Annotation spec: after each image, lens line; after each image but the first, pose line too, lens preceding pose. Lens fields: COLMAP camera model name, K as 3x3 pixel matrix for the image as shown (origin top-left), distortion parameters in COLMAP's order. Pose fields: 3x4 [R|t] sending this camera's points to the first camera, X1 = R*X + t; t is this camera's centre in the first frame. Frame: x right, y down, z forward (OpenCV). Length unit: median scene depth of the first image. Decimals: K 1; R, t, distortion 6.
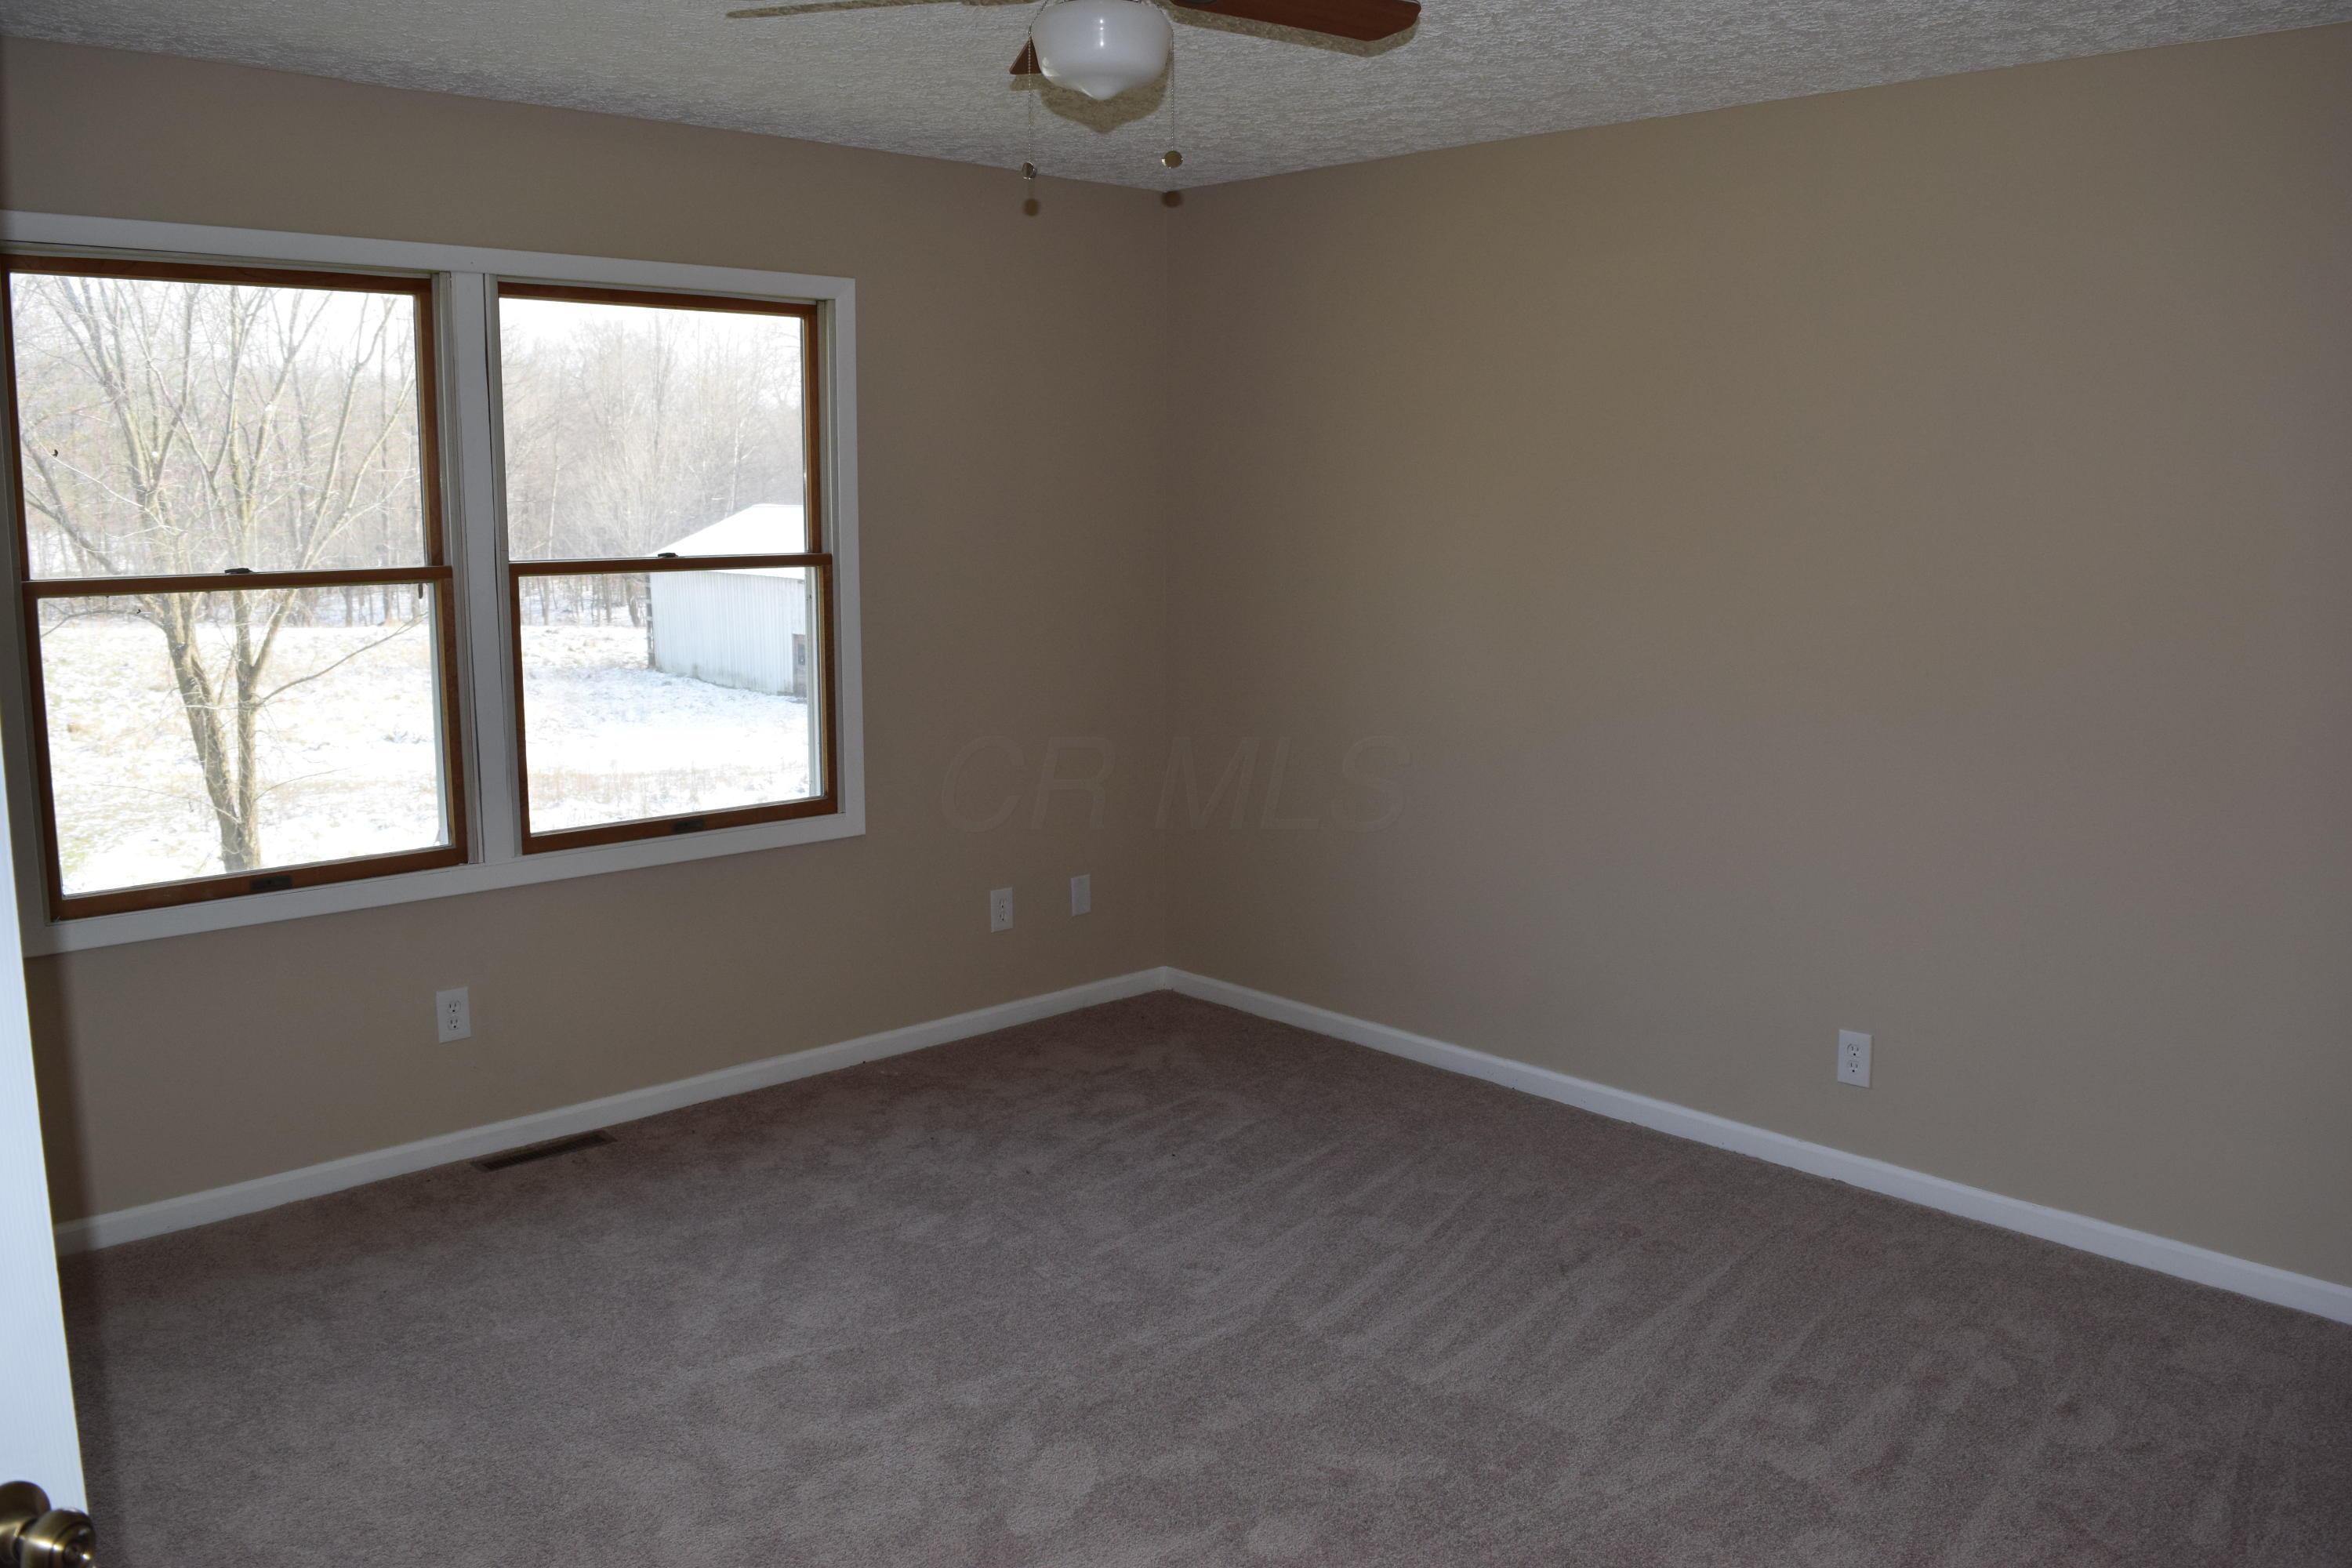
lens RADIAL K [[1862.8, 0, 1162.2], [0, 1862.8, 780.0], [0, 0, 1]] dist [-0.102126, 0.005067]
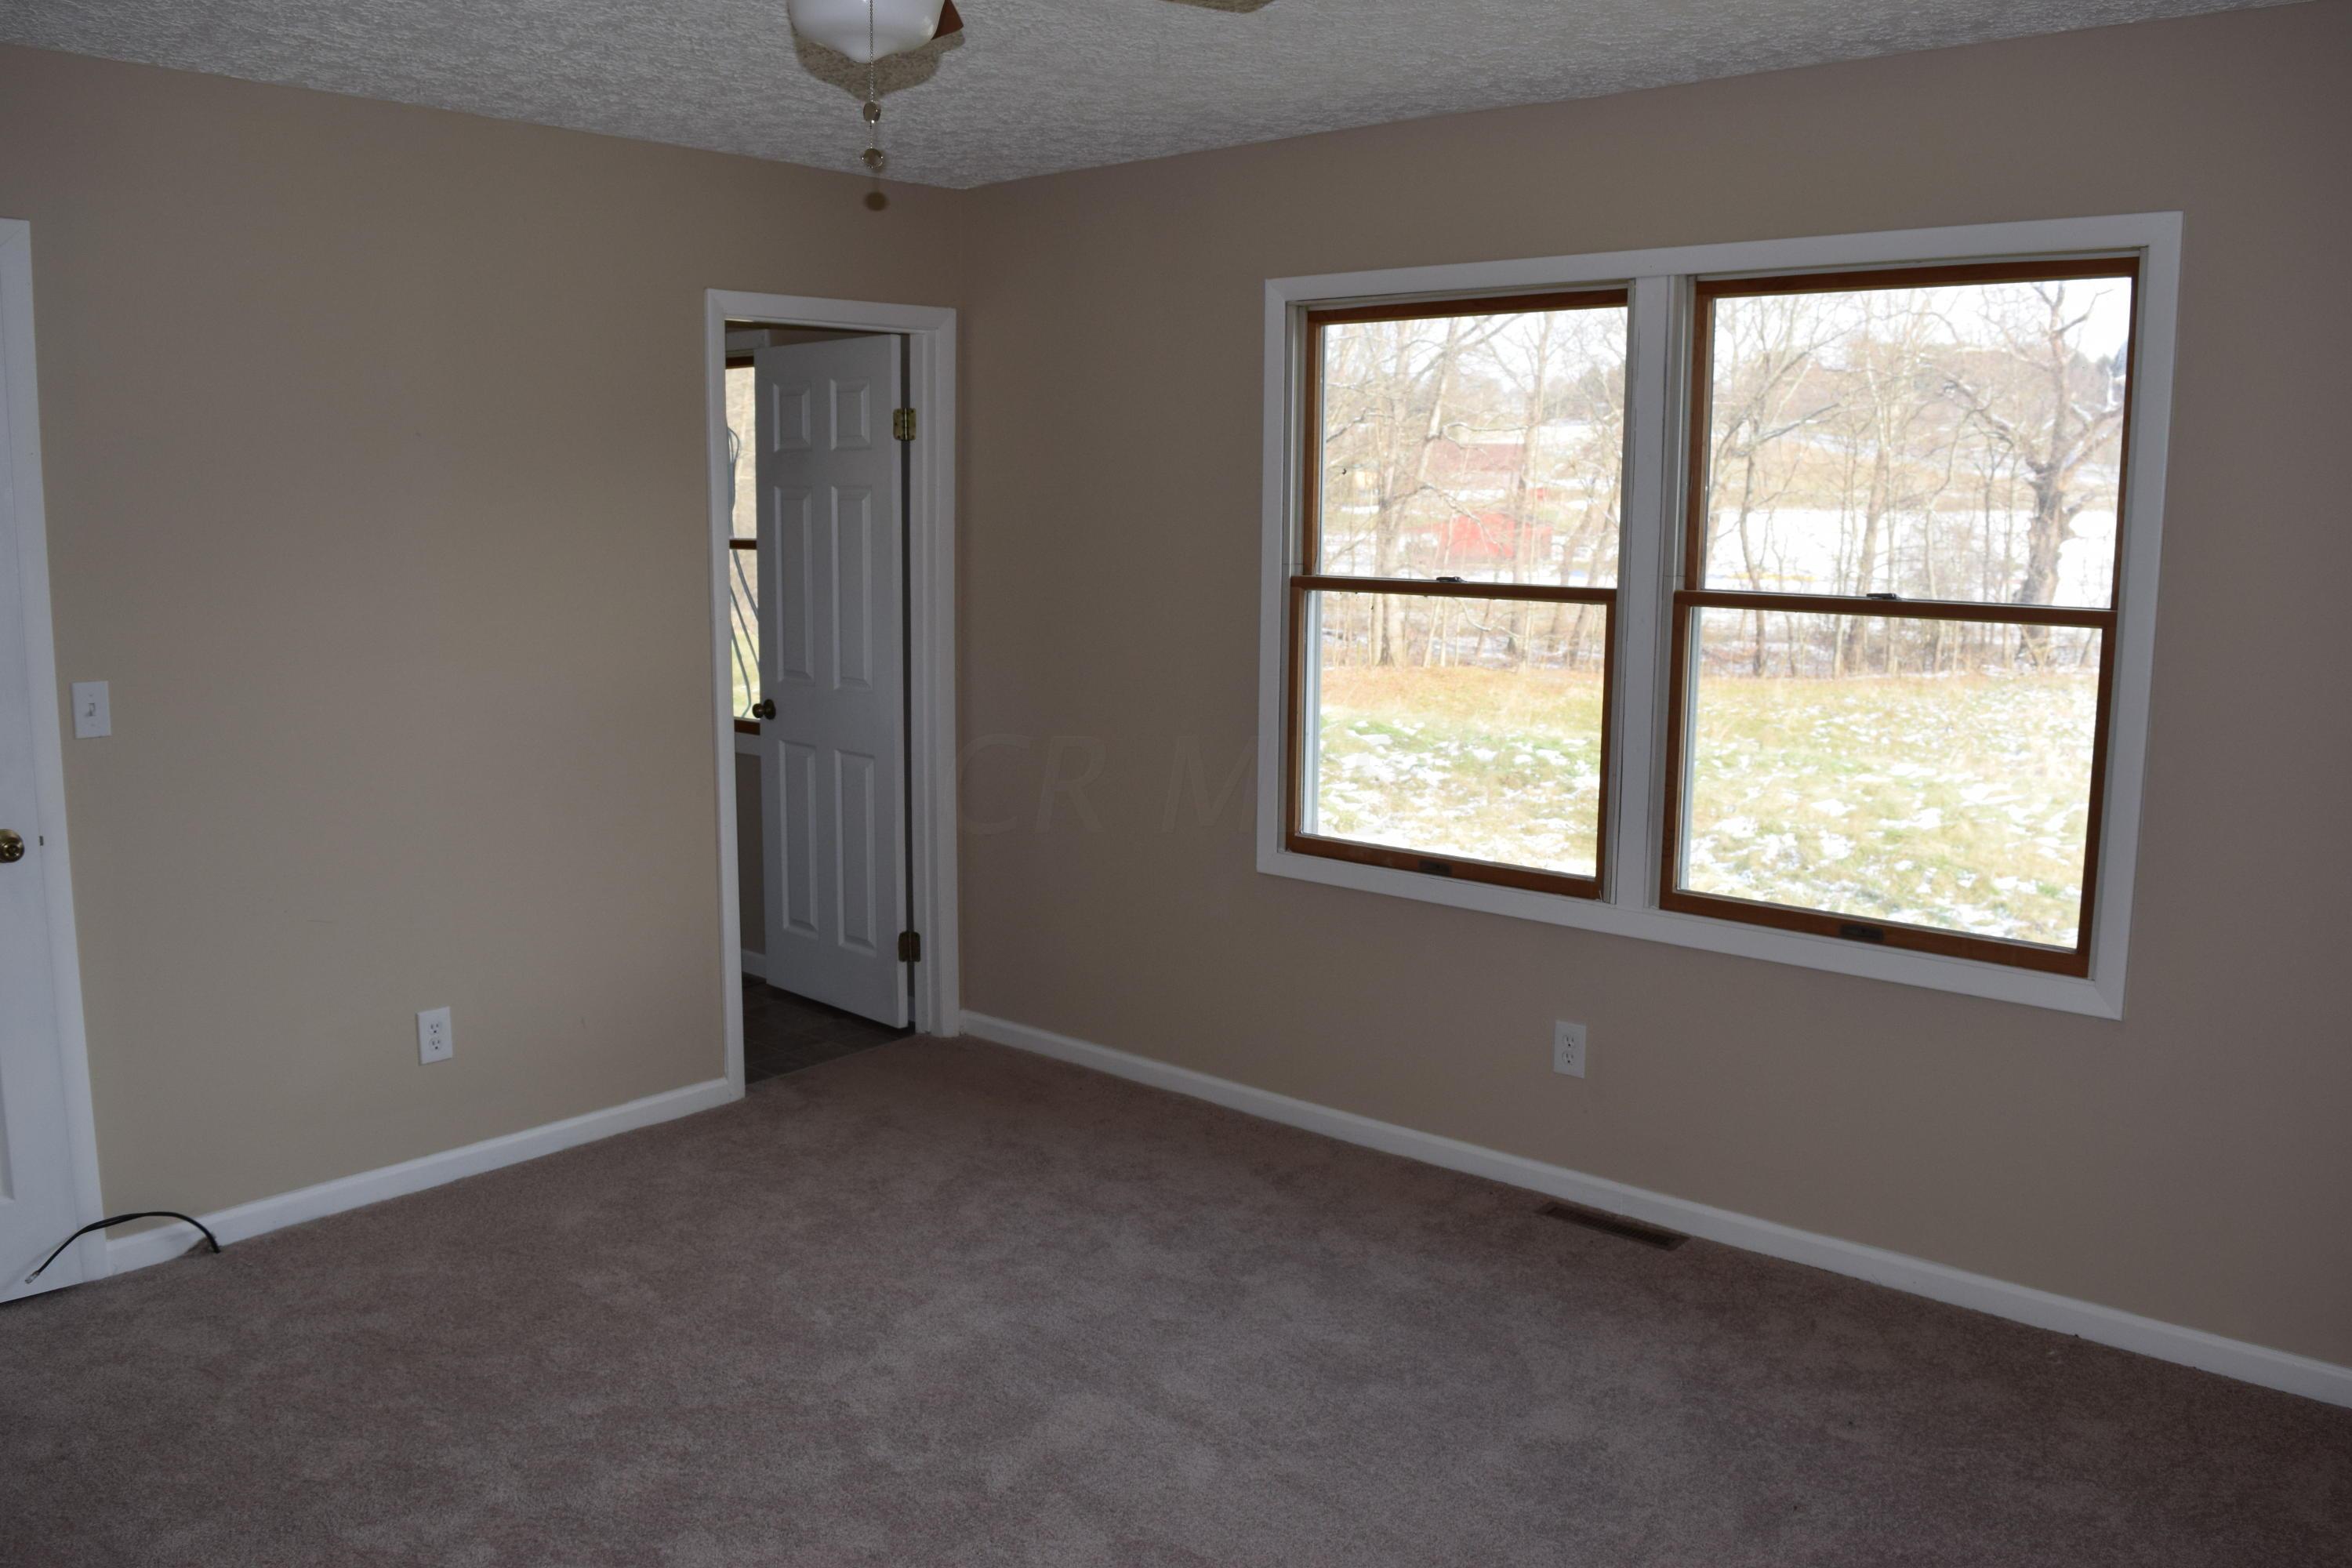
lens RADIAL K [[1862.8, 0, 1168.5], [0, 1862.8, 779.4], [0, 0, 1]] dist [-0.102126, 0.005067]
pose [[0.084225, 0.142156, -0.986254, 0.539571], [-0.160995, 0.978708, 0.127320, -0.101786], [0.983355, 0.148058, 0.105318, 0.668730]]
